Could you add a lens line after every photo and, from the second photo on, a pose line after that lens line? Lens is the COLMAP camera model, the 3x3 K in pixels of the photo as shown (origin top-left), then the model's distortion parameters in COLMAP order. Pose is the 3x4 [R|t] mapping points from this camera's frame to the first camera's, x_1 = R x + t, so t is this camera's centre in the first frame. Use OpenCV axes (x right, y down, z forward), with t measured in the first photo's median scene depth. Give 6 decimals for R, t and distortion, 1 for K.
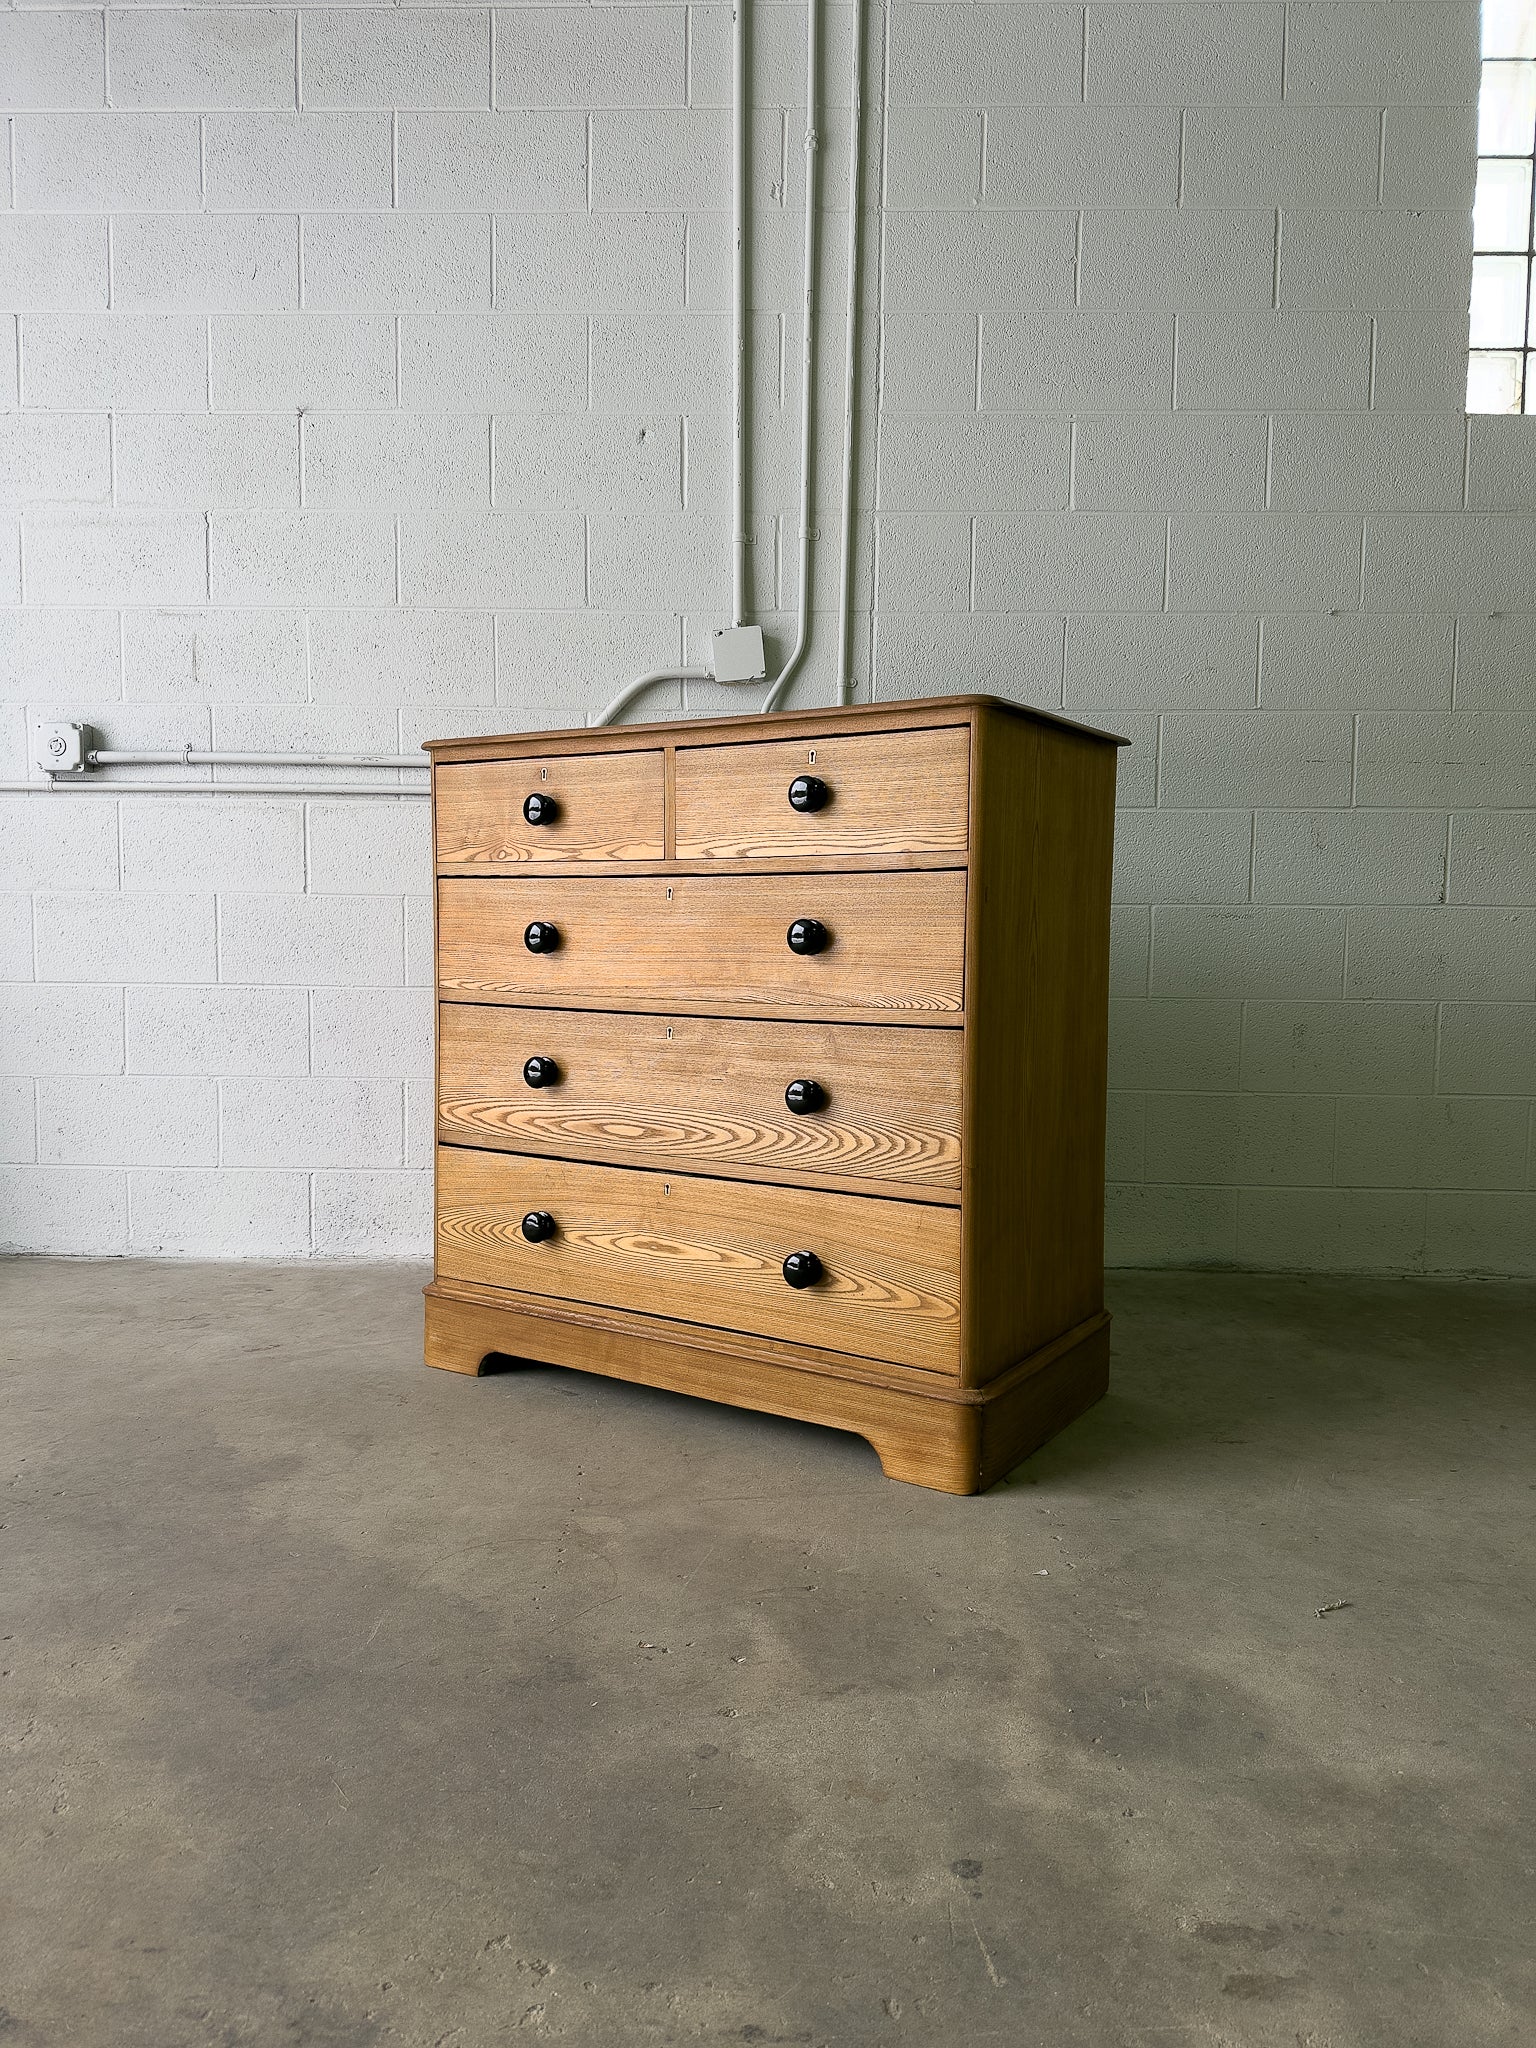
lens RADIAL K [[1470.2, 0, 763.3], [0, 1470.2, 1009.6], [0, 0, 1]] dist [0.012723, -0.031390]
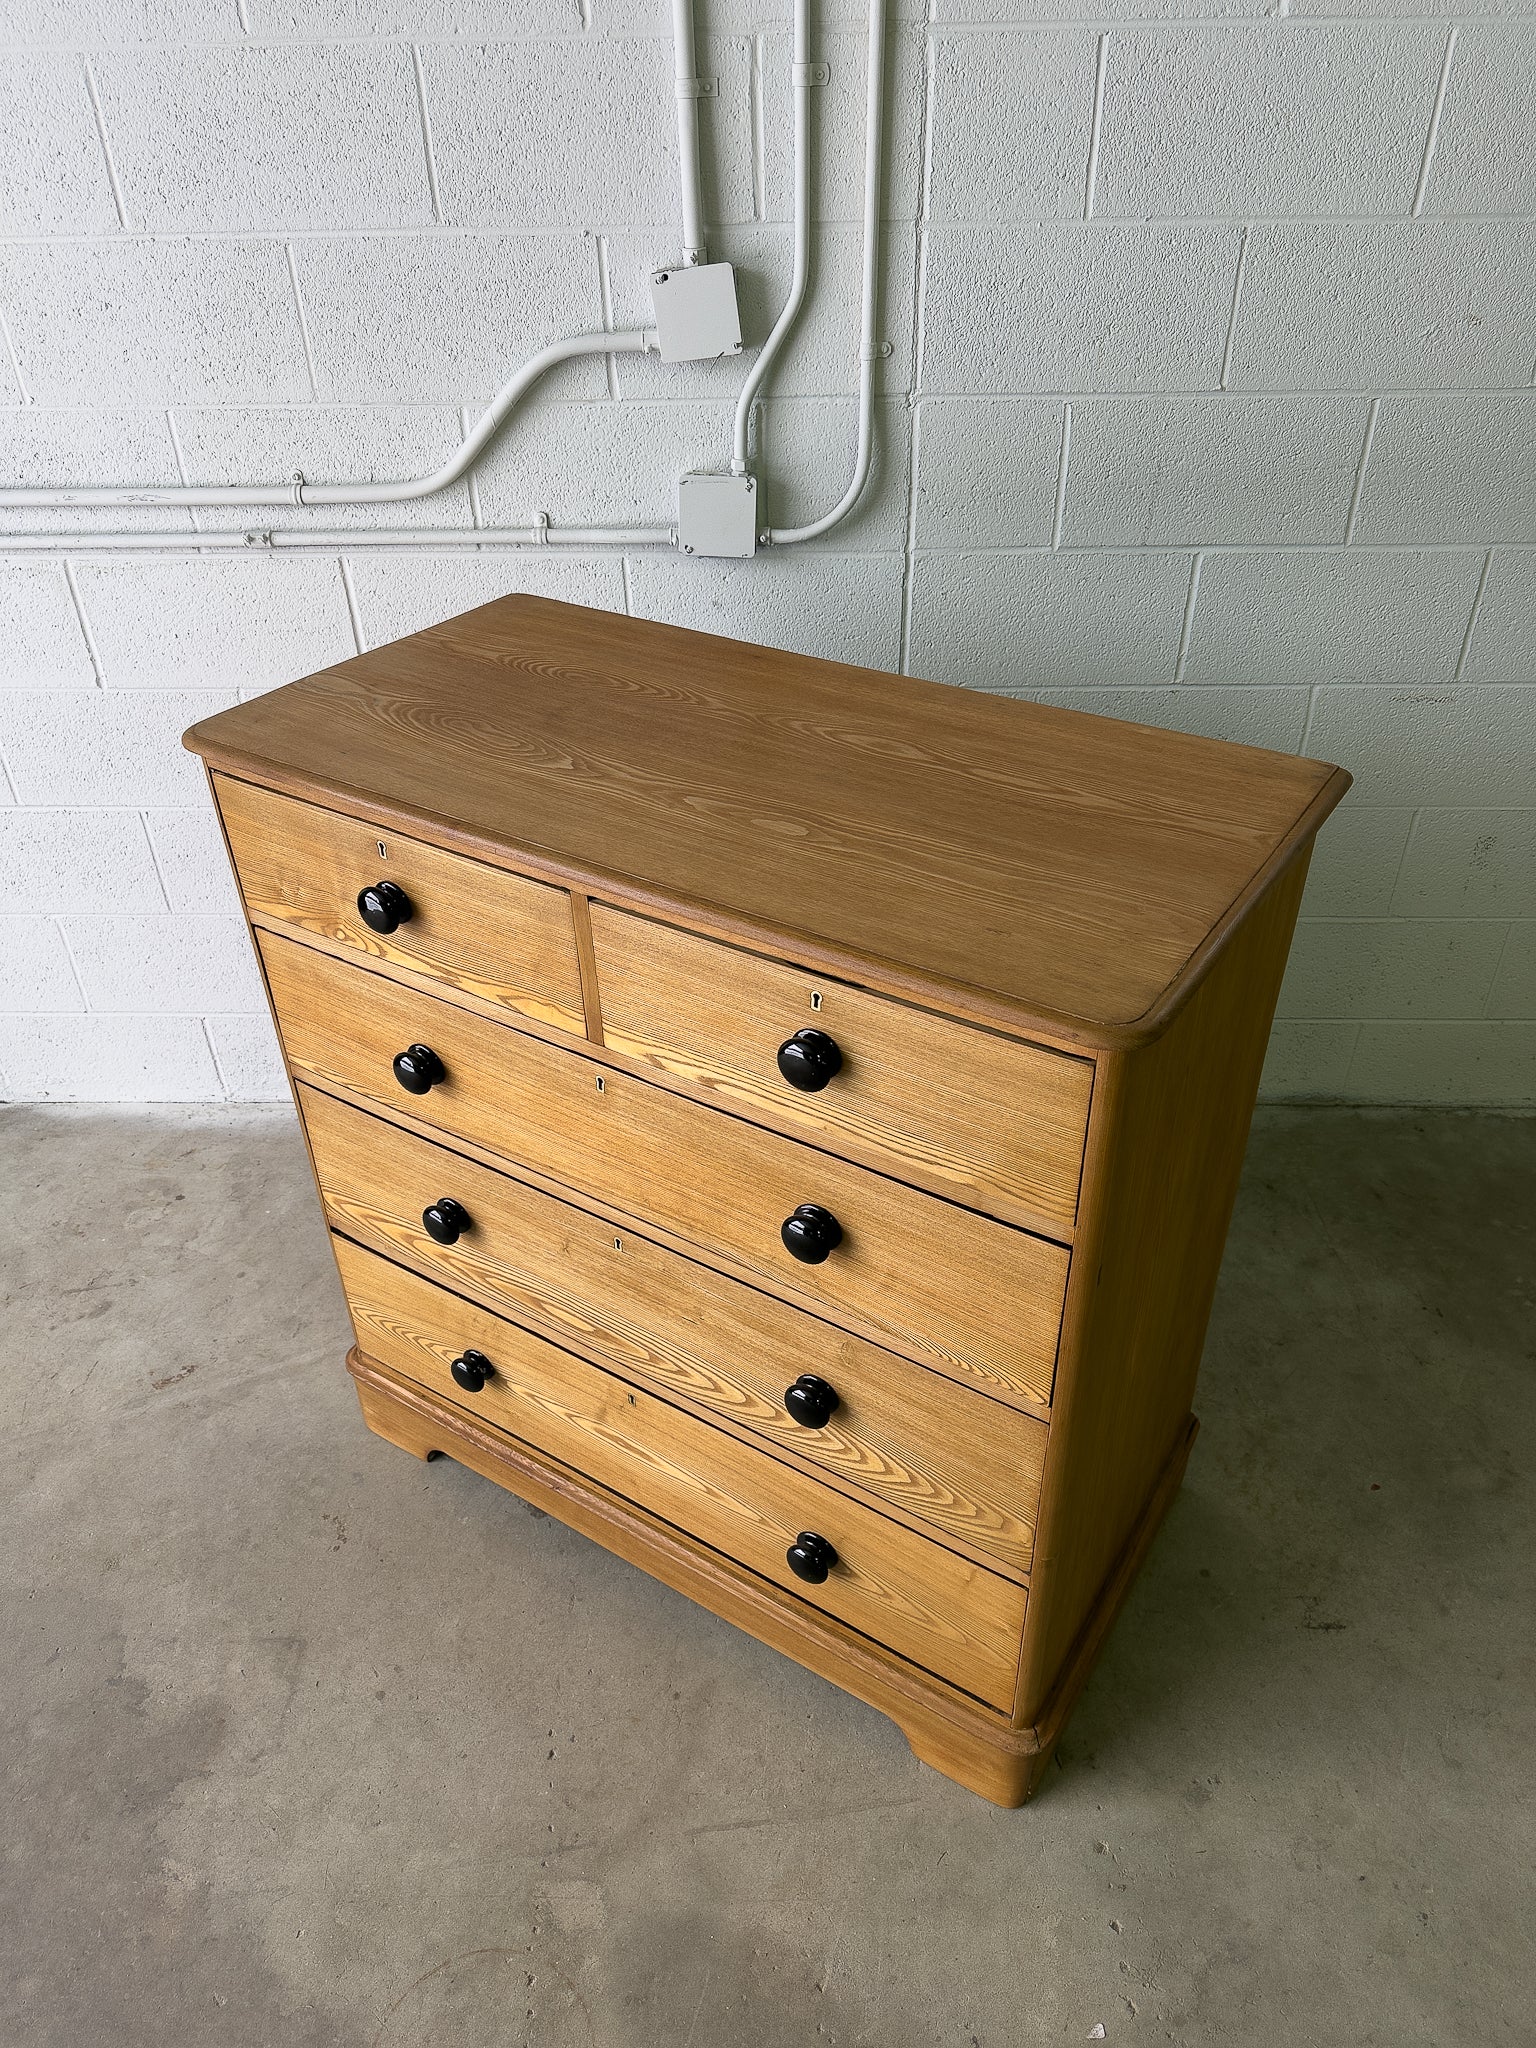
lens RADIAL K [[1470.2, 0, 762.6], [0, 1470.2, 1028.7], [0, 0, 1]] dist [0.012723, -0.031390]
pose [[0.999513, -0.024213, -0.019707, 0.015266], [0.030971, 0.848373, 0.528493, -0.313732], [0.003922, -0.528845, 0.848709, 0.329491]]
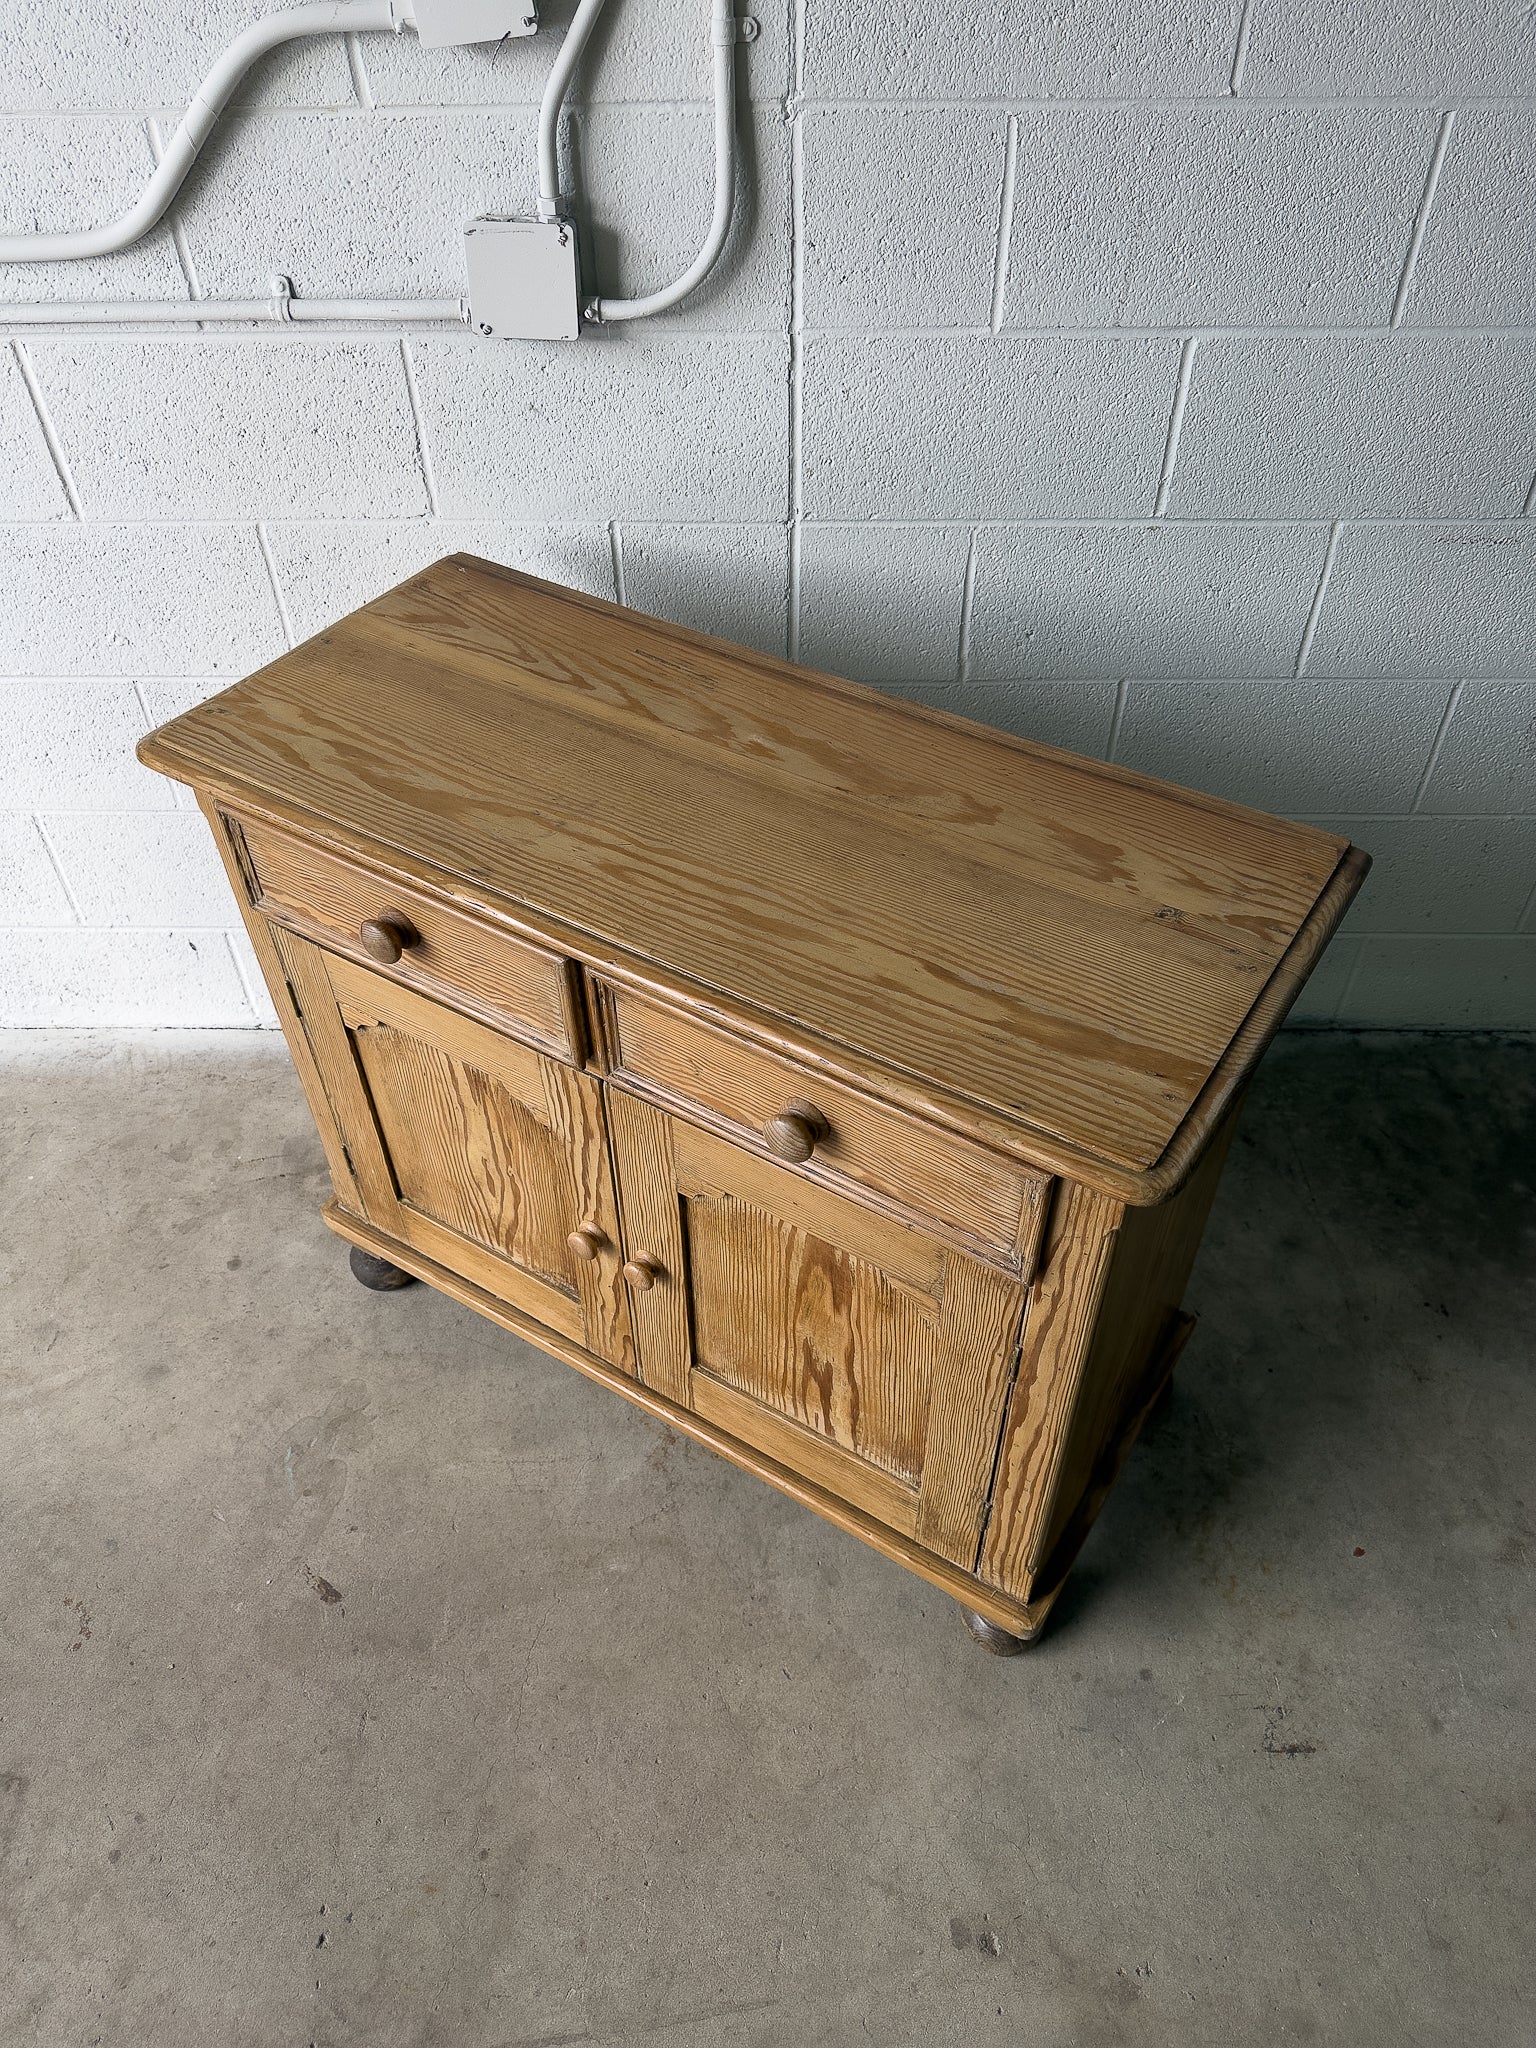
lens RADIAL K [[1470.2, 0, 772.4], [0, 1470.2, 1029.9], [0, 0, 1]] dist [0.012723, -0.031390]
pose [[0.999633, -0.026664, -0.004821, 0.063266], [0.023329, 0.756428, 0.653661, -0.285440], [-0.013783, -0.653533, 0.756772, 0.496917]]
